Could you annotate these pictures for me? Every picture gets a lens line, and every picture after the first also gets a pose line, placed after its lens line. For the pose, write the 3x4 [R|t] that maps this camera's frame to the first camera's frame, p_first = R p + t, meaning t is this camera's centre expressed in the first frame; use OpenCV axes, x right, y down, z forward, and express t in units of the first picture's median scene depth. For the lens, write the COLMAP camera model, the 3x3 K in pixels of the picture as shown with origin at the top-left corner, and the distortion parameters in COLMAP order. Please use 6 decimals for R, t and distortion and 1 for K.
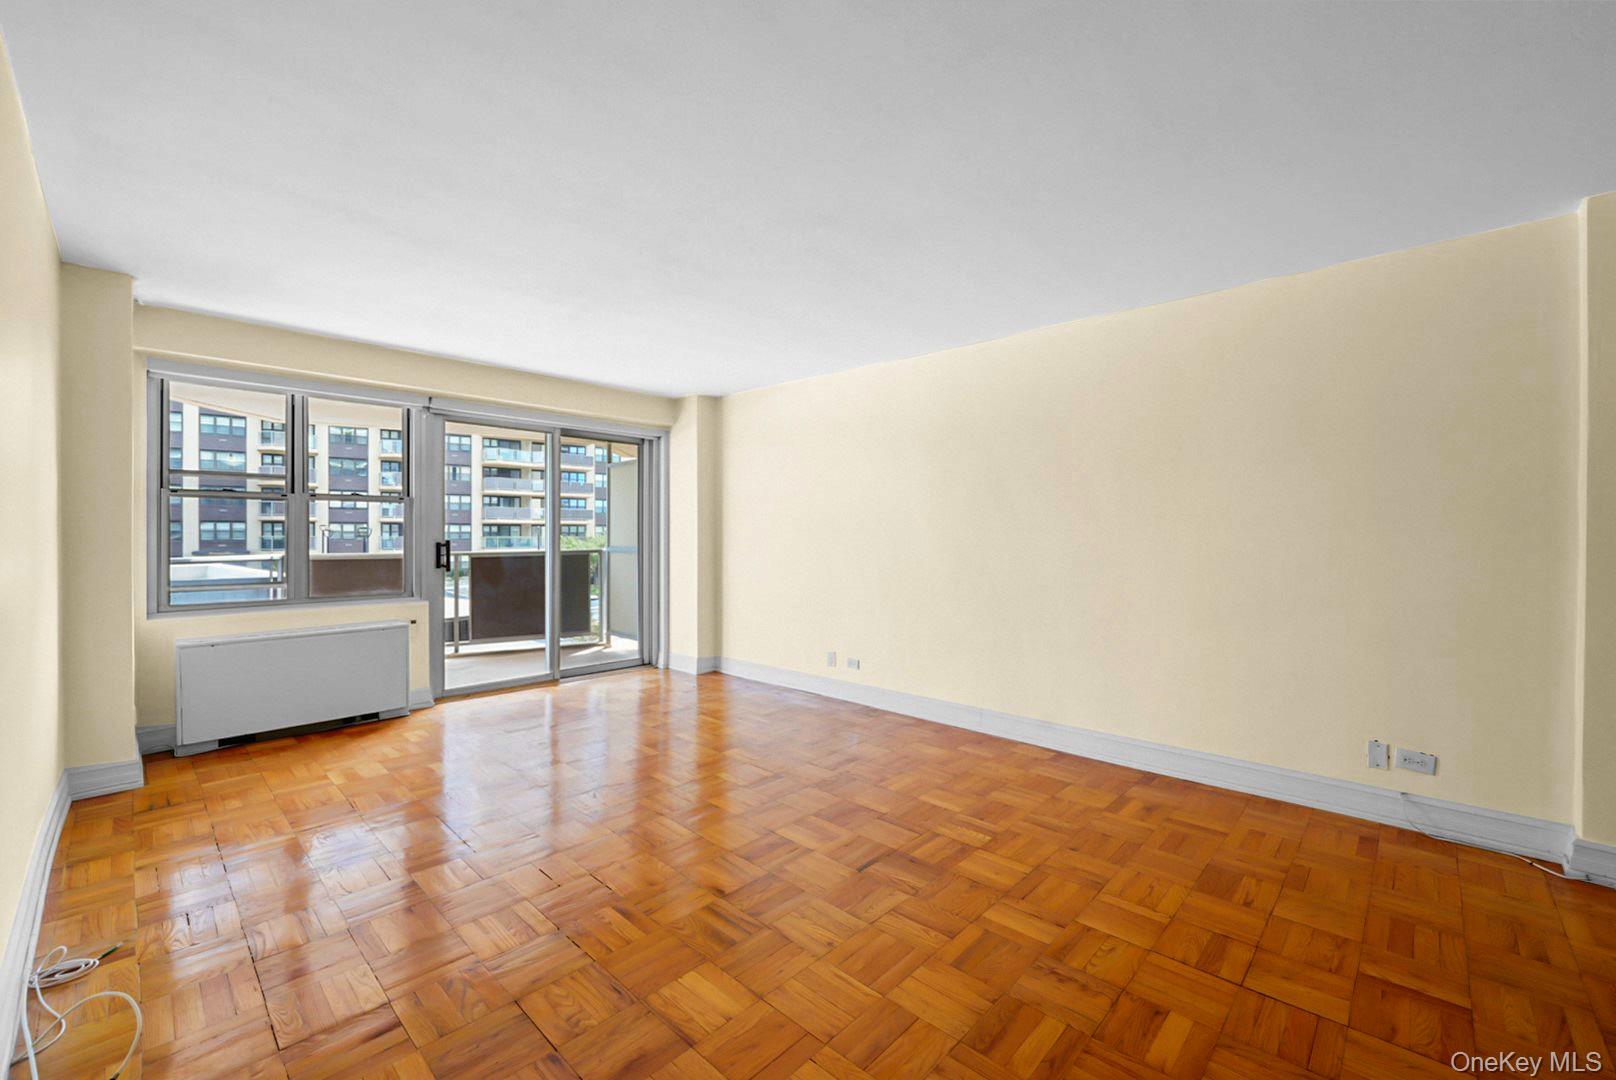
lens RADIAL K [[657.9, 0, 813.1], [0, 657.9, 538.8], [0, 0, 1]] dist [-0.009827, -0.001593]
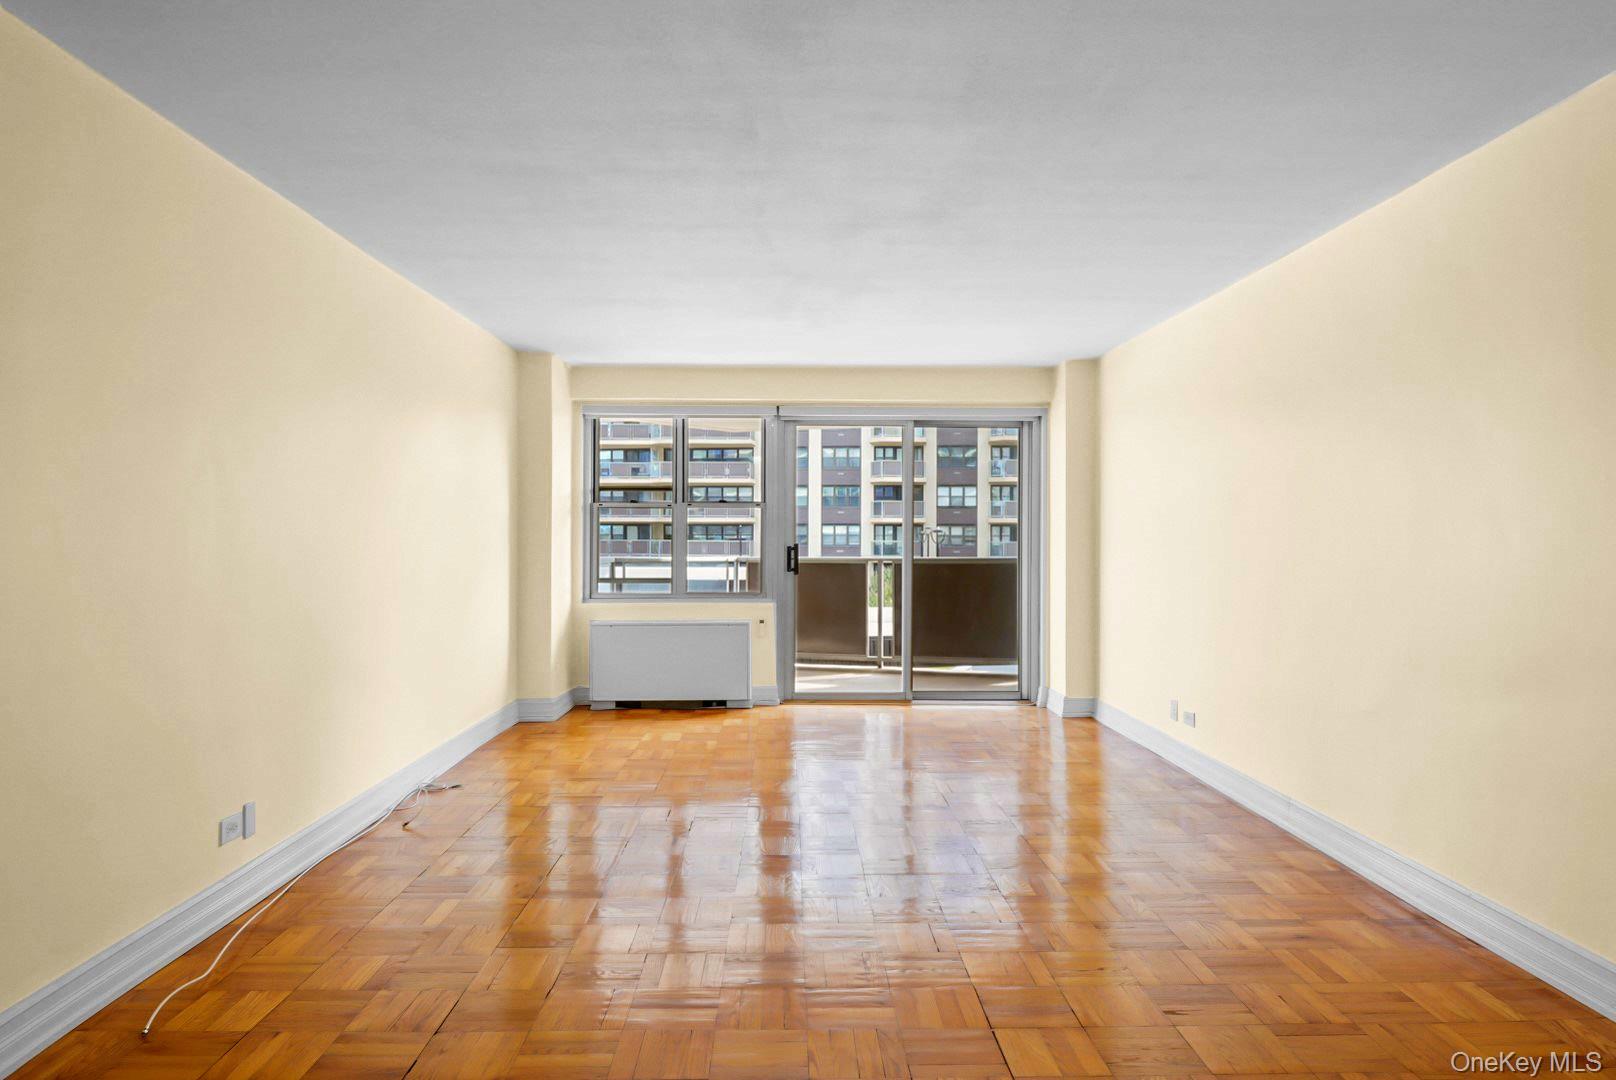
lens RADIAL K [[1012.4, 0, 802.5], [0, 1012.4, 538.2], [0, 0, 1]] dist [-0.010708, -0.003798]
pose [[0.691005, -0.000365, -0.722850, 0.470193], [-0.005215, 0.999971, -0.005490, 0.001166], [0.722831, 0.007563, 0.690983, -0.058072]]
